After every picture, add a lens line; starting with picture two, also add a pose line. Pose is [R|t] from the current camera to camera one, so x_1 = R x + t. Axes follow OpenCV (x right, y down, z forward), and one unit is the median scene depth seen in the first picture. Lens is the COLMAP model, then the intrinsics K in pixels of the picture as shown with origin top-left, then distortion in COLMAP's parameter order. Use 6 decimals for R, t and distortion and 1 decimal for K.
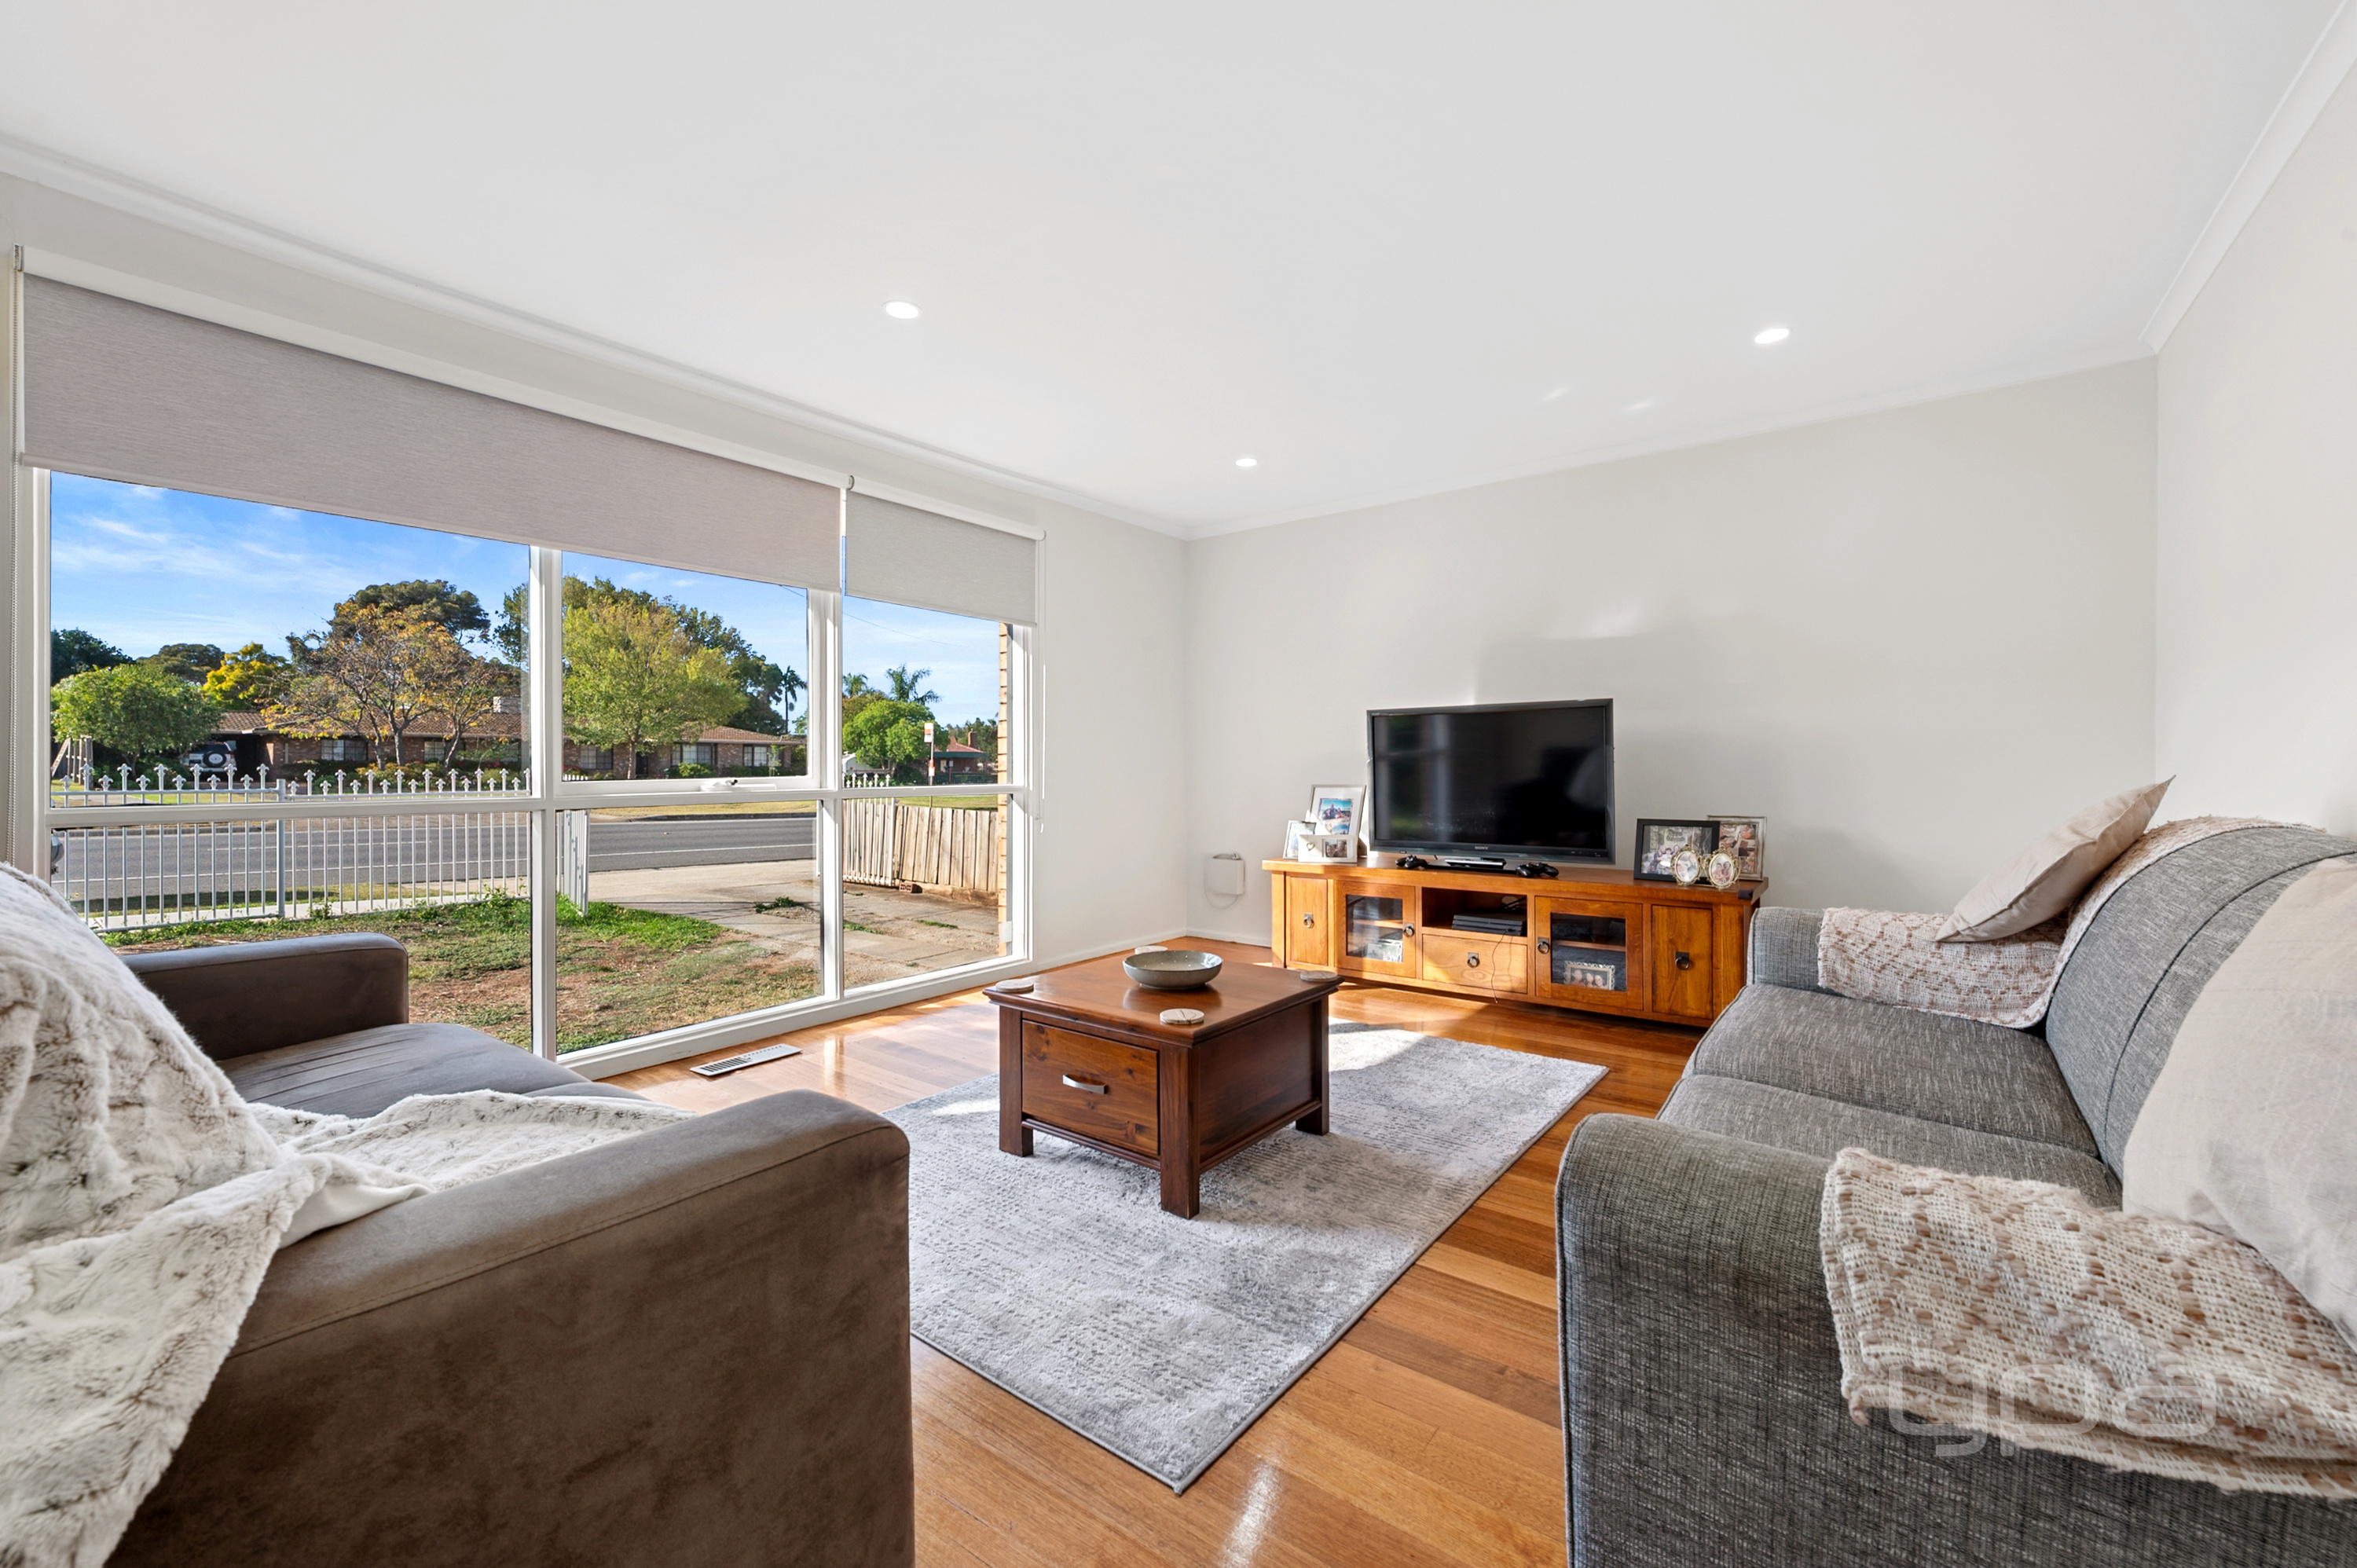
lens RADIAL K [[928.8, 0, 1173.9], [0, 928.8, 775.9], [0, 0, 1]] dist [-0.001460, -0.000090]
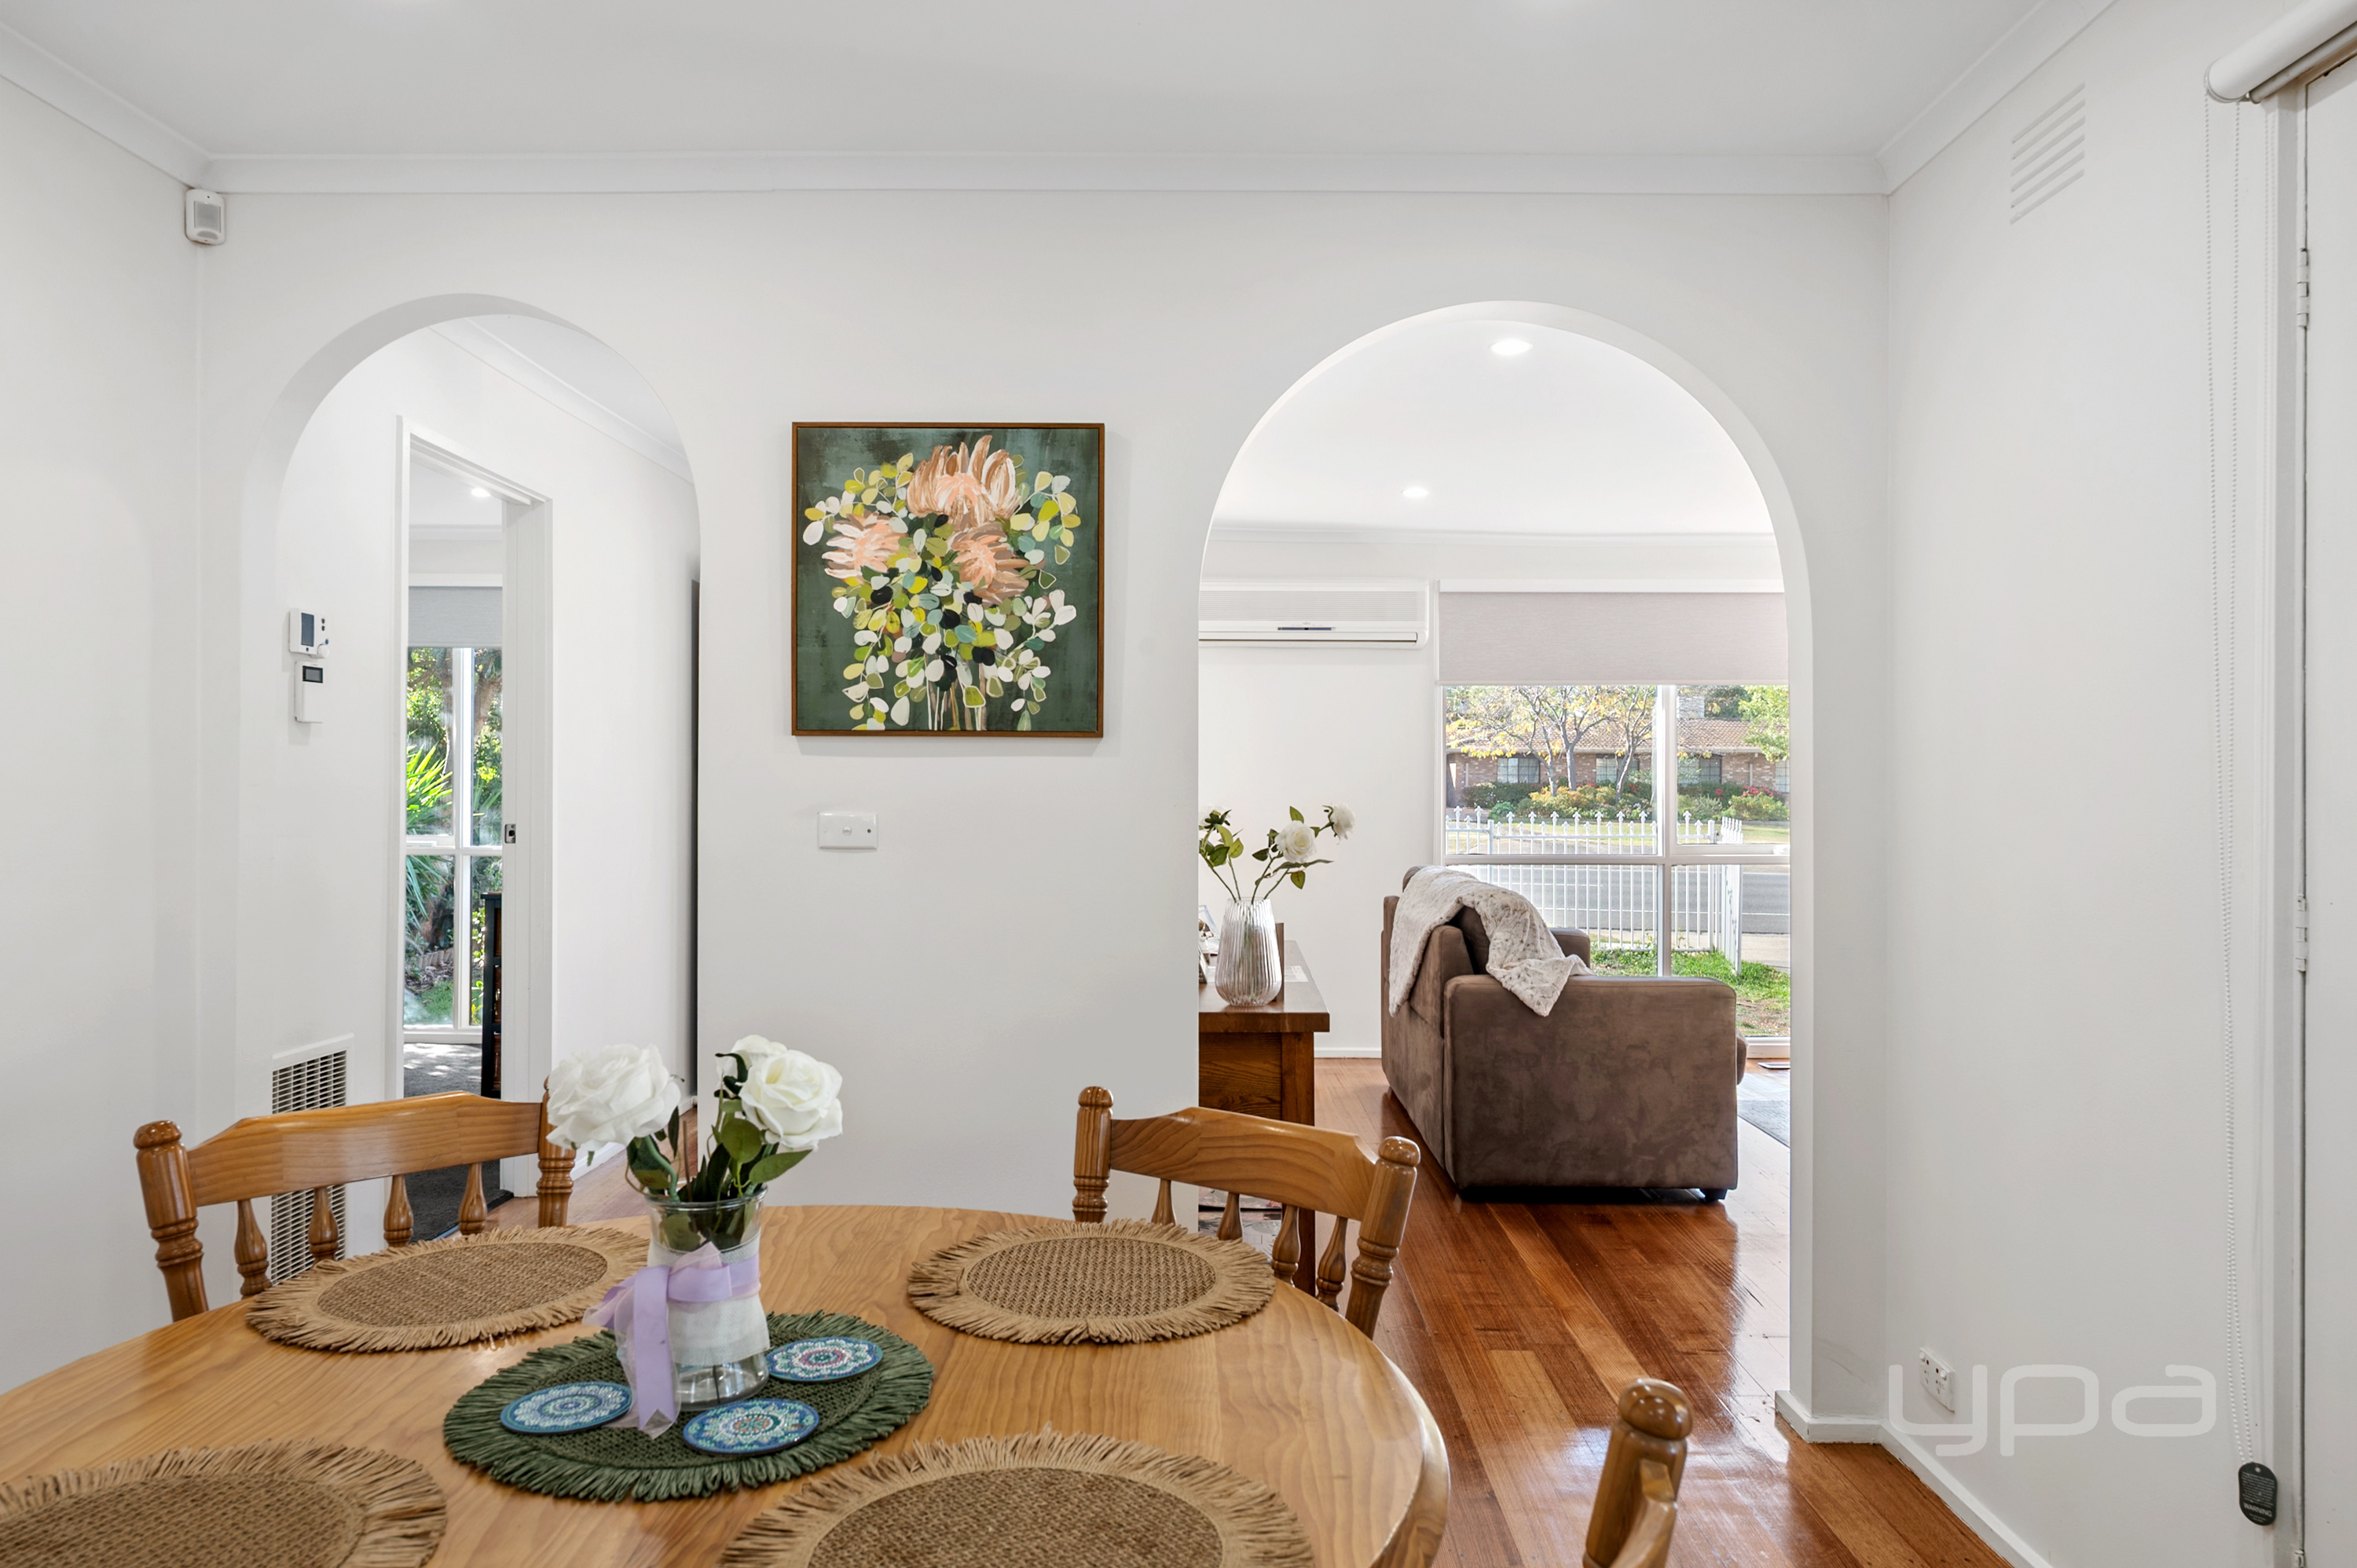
lens RADIAL K [[1633.2, 0, 1177.0], [0, 1633.2, 786.5], [0, 0, 1]] dist [0.002248, 0.000168]
pose [[0.597698, 0.001659, -0.801720, 0.107493], [-0.007120, 0.999969, -0.003239, -0.008309], [0.801690, 0.007645, 0.597692, -0.133886]]
